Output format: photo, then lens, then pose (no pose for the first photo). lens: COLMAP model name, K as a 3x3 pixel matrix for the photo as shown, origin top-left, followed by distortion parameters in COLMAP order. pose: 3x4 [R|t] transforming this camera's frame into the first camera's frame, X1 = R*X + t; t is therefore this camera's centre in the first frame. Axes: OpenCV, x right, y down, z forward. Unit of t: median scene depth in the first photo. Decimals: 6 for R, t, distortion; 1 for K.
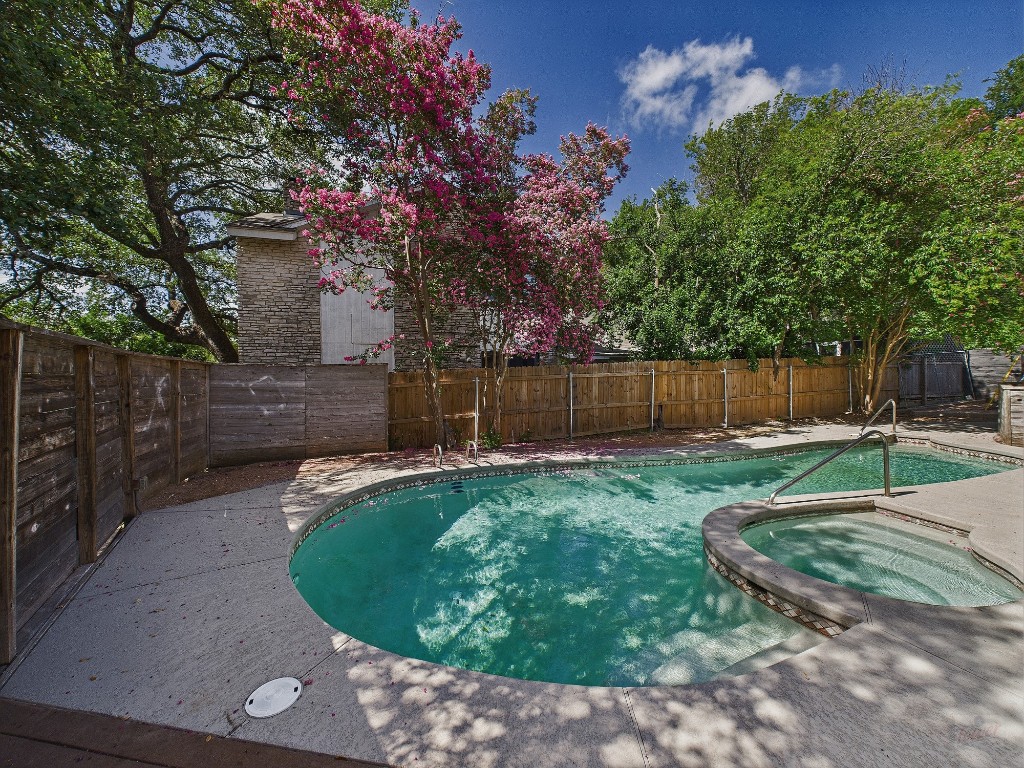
lens RADIAL K [[414.3, 0, 513.4], [0, 414.3, 376.9], [0, 0, 1]] dist [-0.001843, -0.000313]
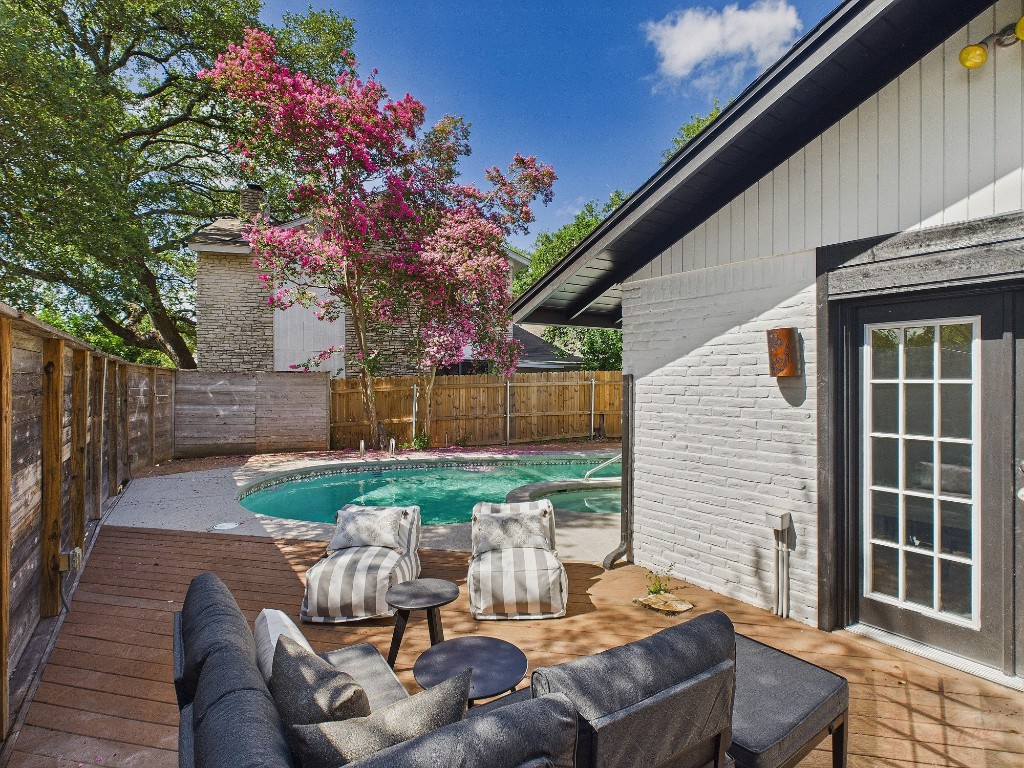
lens RADIAL K [[535.2, 0, 510.5], [0, 535.2, 383.5], [0, 0, 1]] dist [-0.000542, 0.000627]
pose [[0.999131, 0.012393, -0.039801, 0.236593], [-0.012544, 0.999915, -0.003567, -0.000295], [0.039754, 0.004064, 0.999201, -0.409233]]
